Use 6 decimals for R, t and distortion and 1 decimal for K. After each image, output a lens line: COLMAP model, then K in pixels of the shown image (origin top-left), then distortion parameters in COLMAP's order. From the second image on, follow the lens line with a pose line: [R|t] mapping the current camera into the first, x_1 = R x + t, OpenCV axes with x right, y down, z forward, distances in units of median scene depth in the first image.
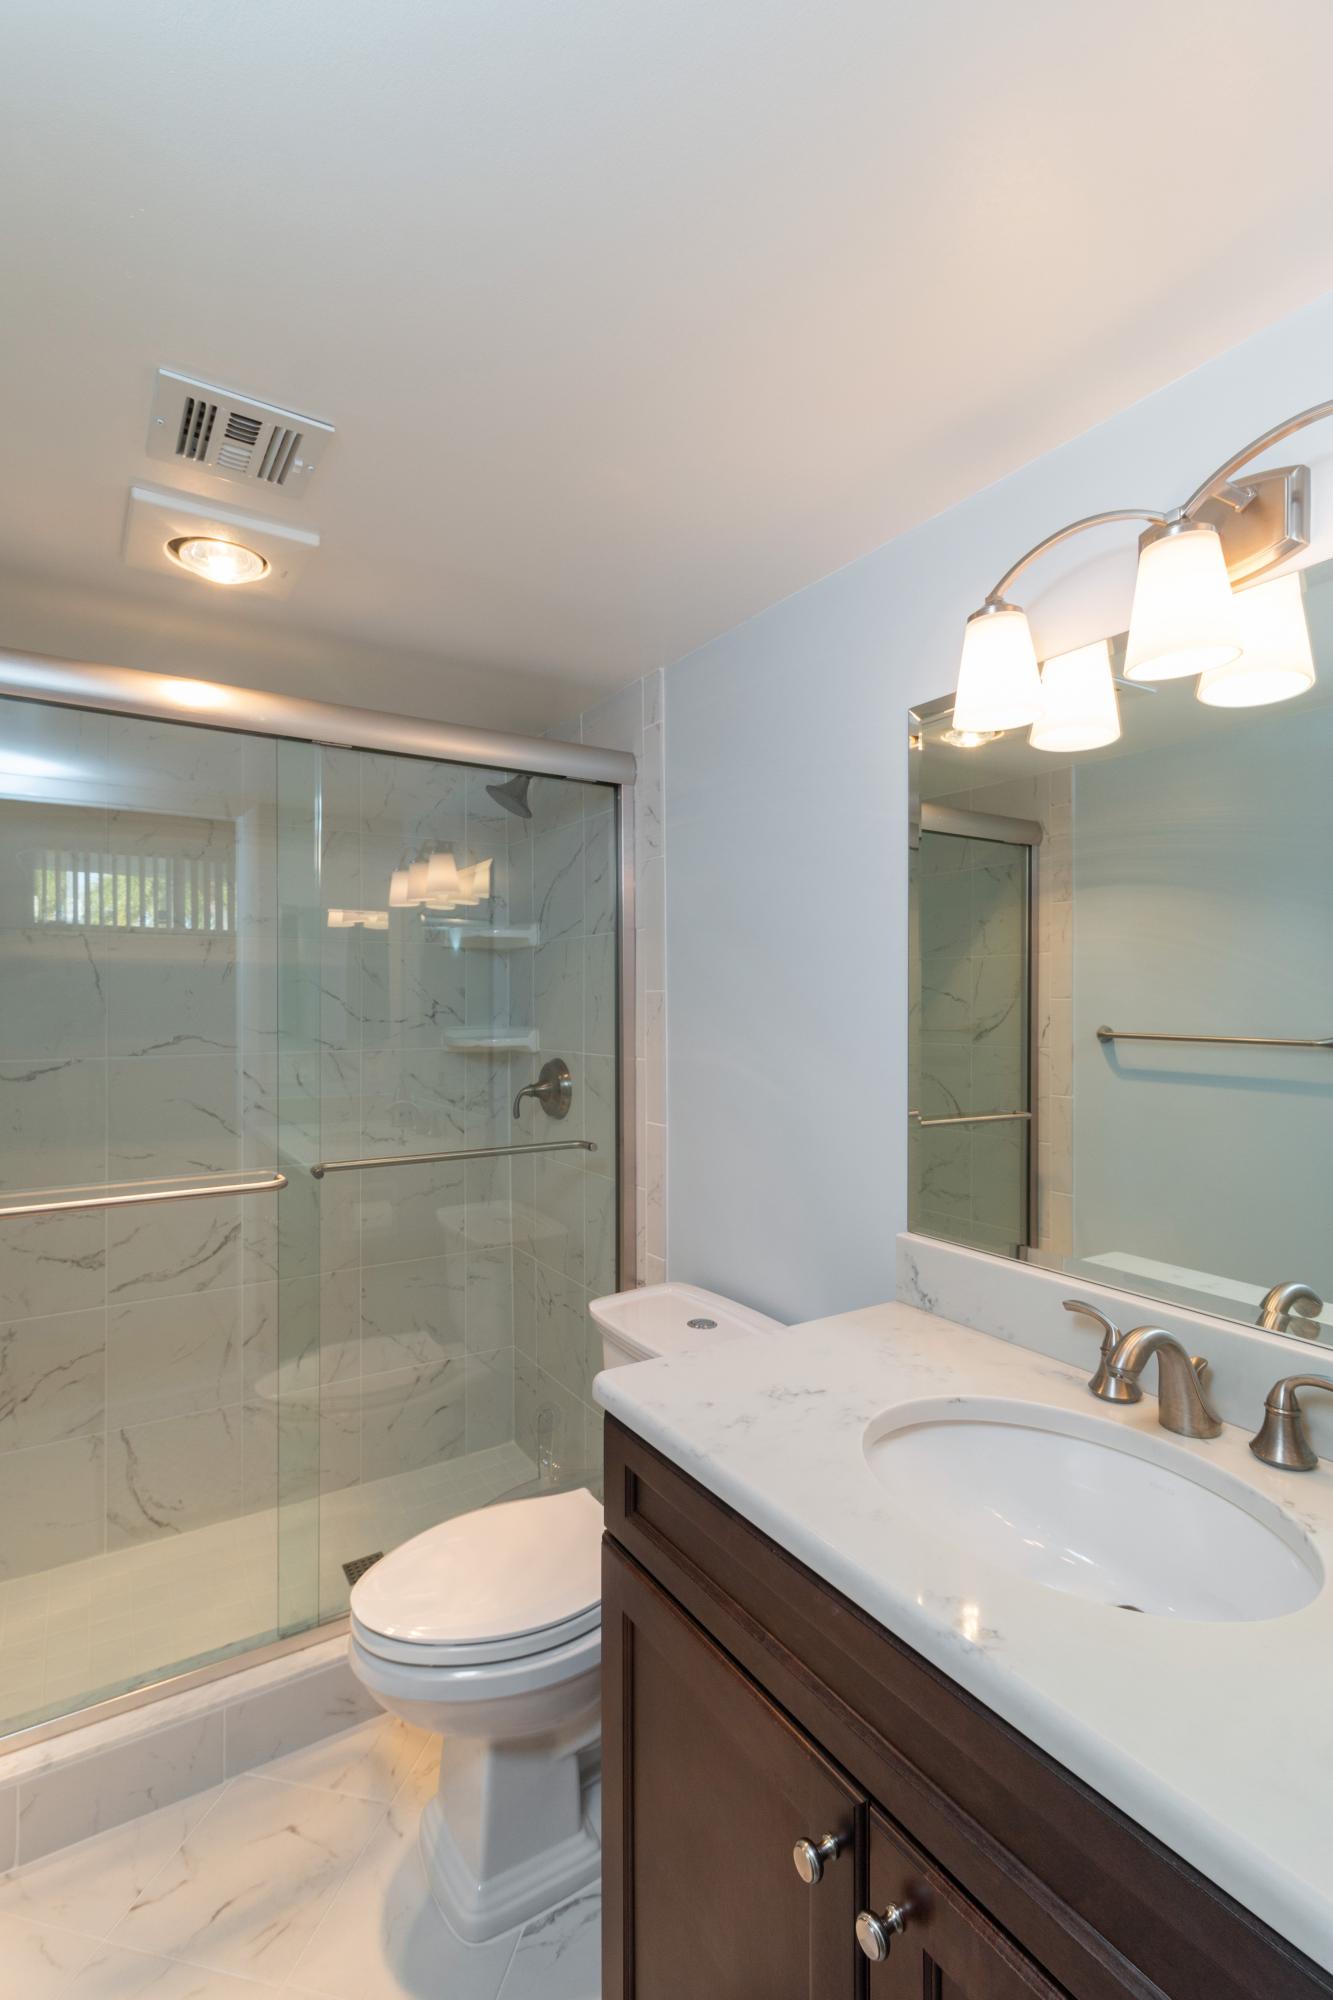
lens RADIAL K [[929.8, 0, 666.6], [0, 929.8, 1001.8], [0, 0, 1]] dist [-0.001424, 0.001235]
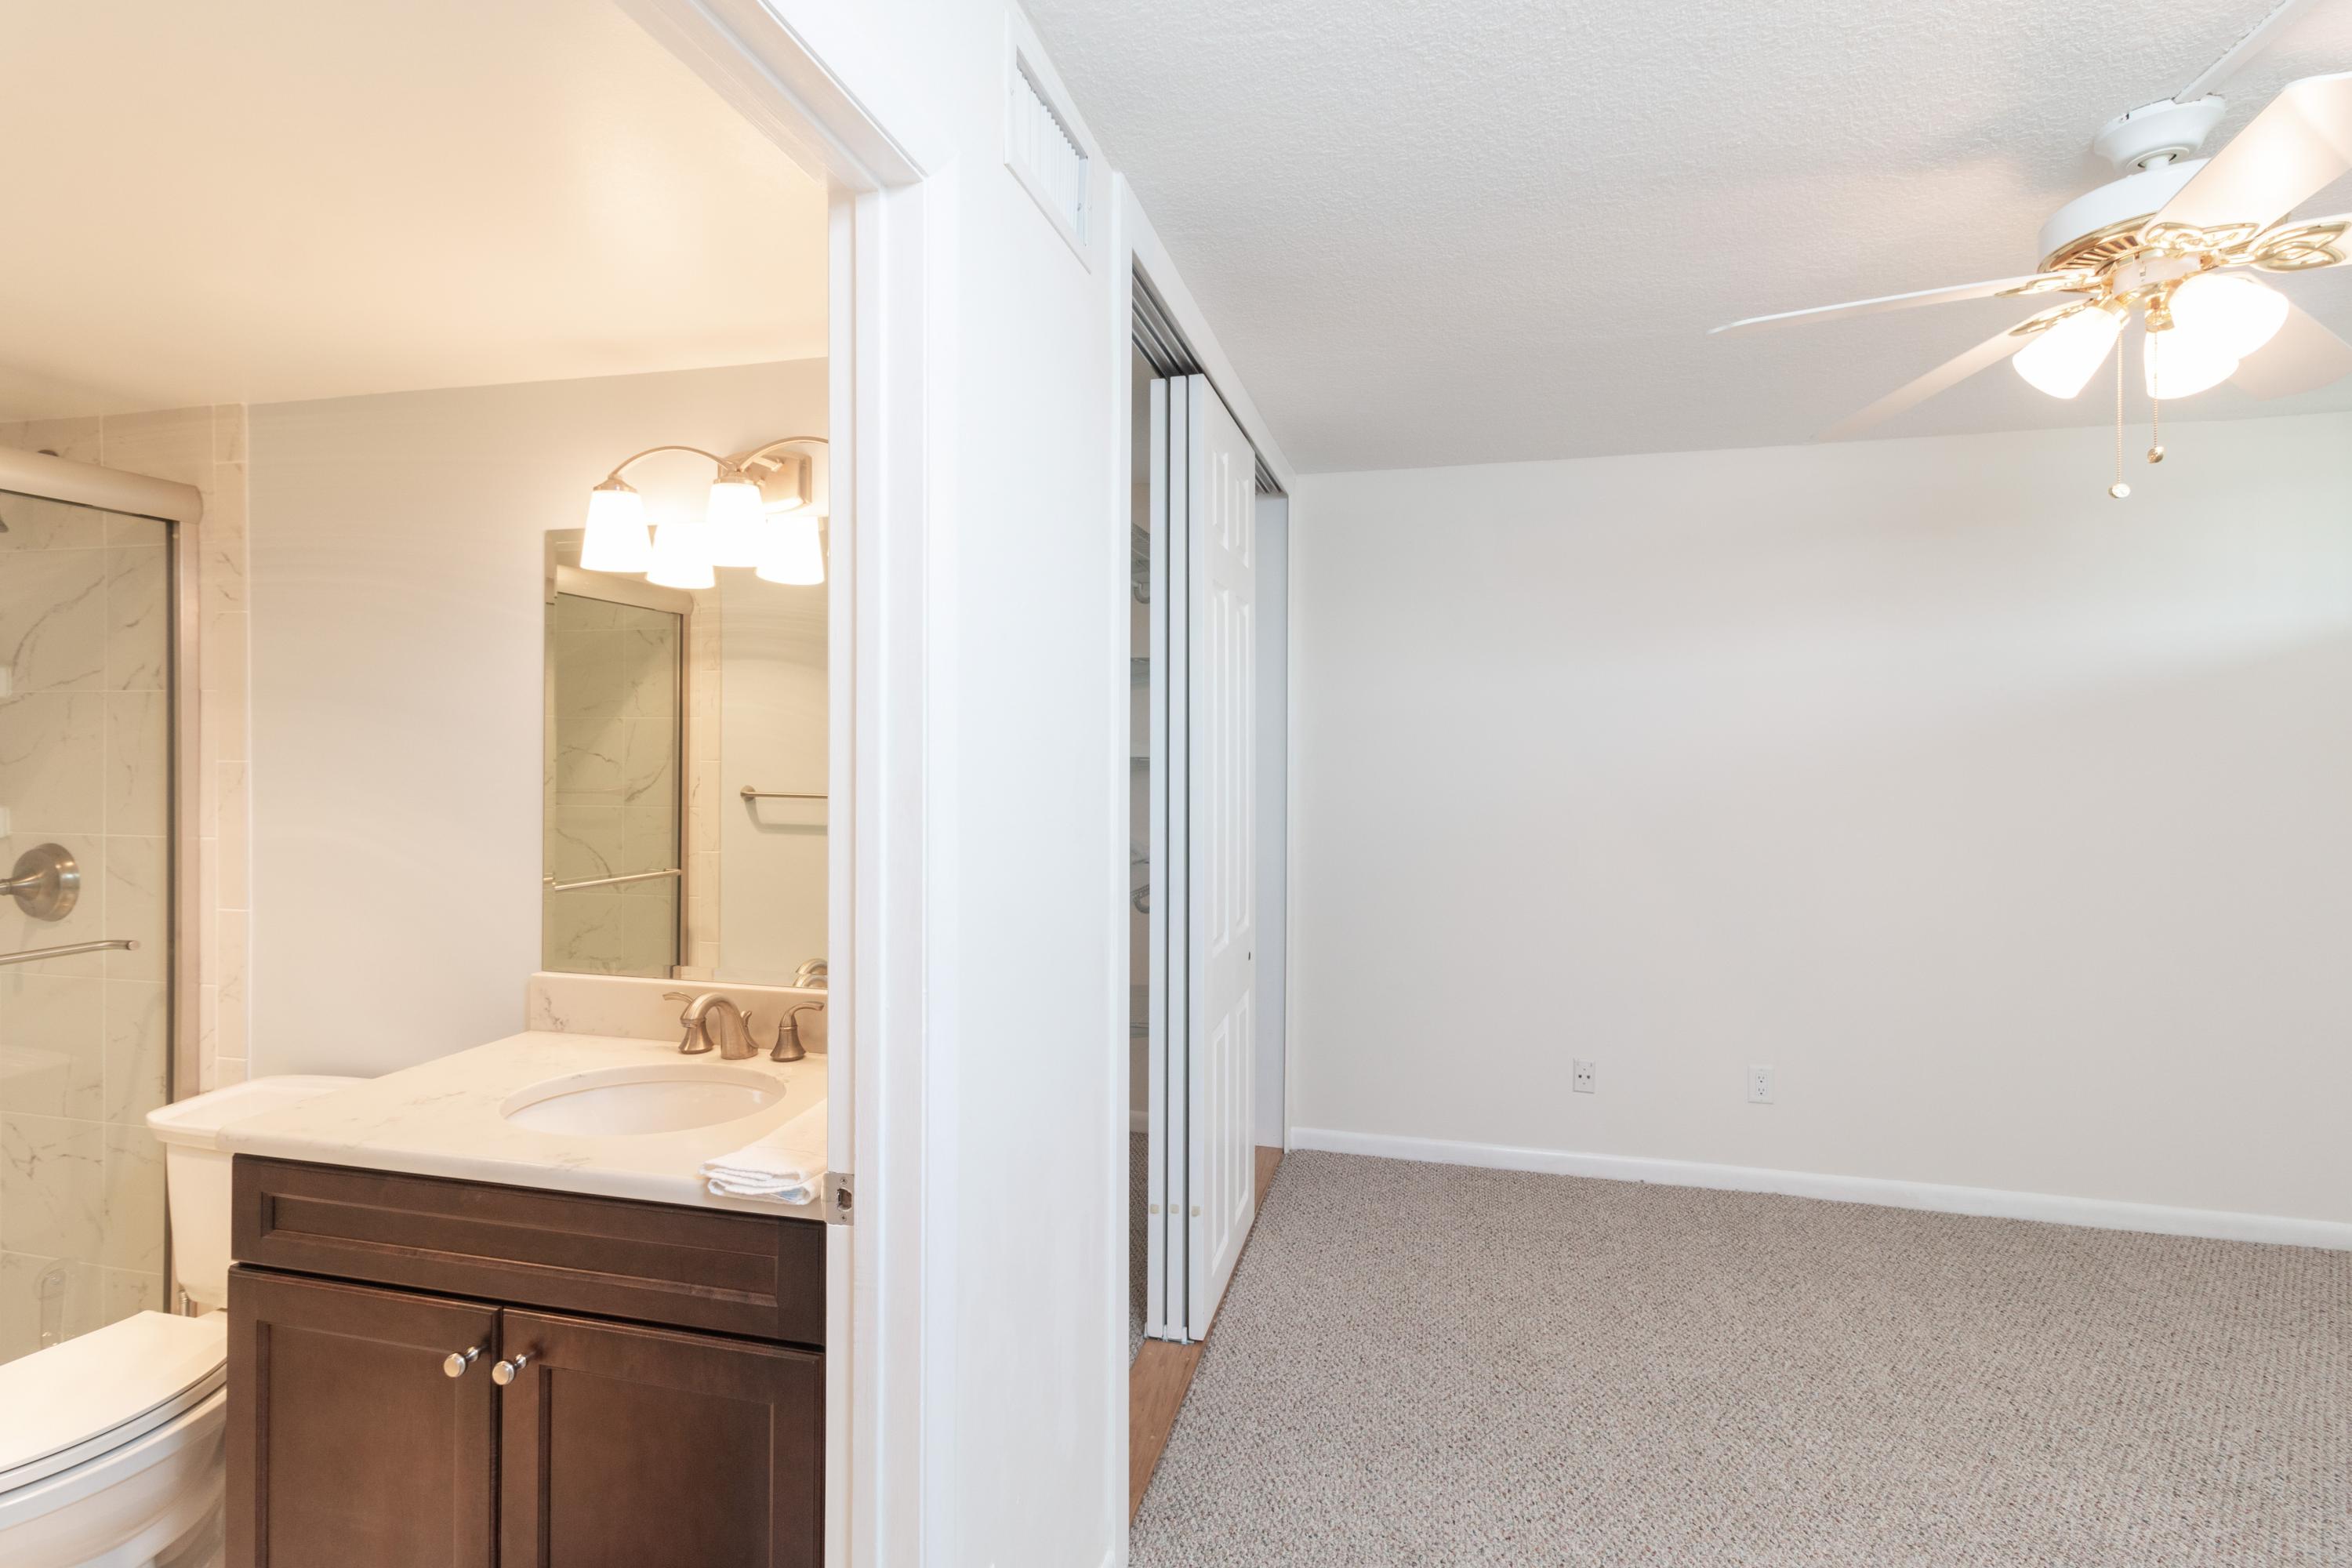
lens RADIAL K [[1093.4, 0, 1169.6], [0, 1093.4, 746.6], [0, 0, 1]] dist [-0.001424, 0.001235]
pose [[0.724965, 0.003422, 0.688778, -0.080504], [-0.003611, 0.999993, -0.001167, -0.026648], [-0.688777, -0.001642, 0.724972, -0.370919]]
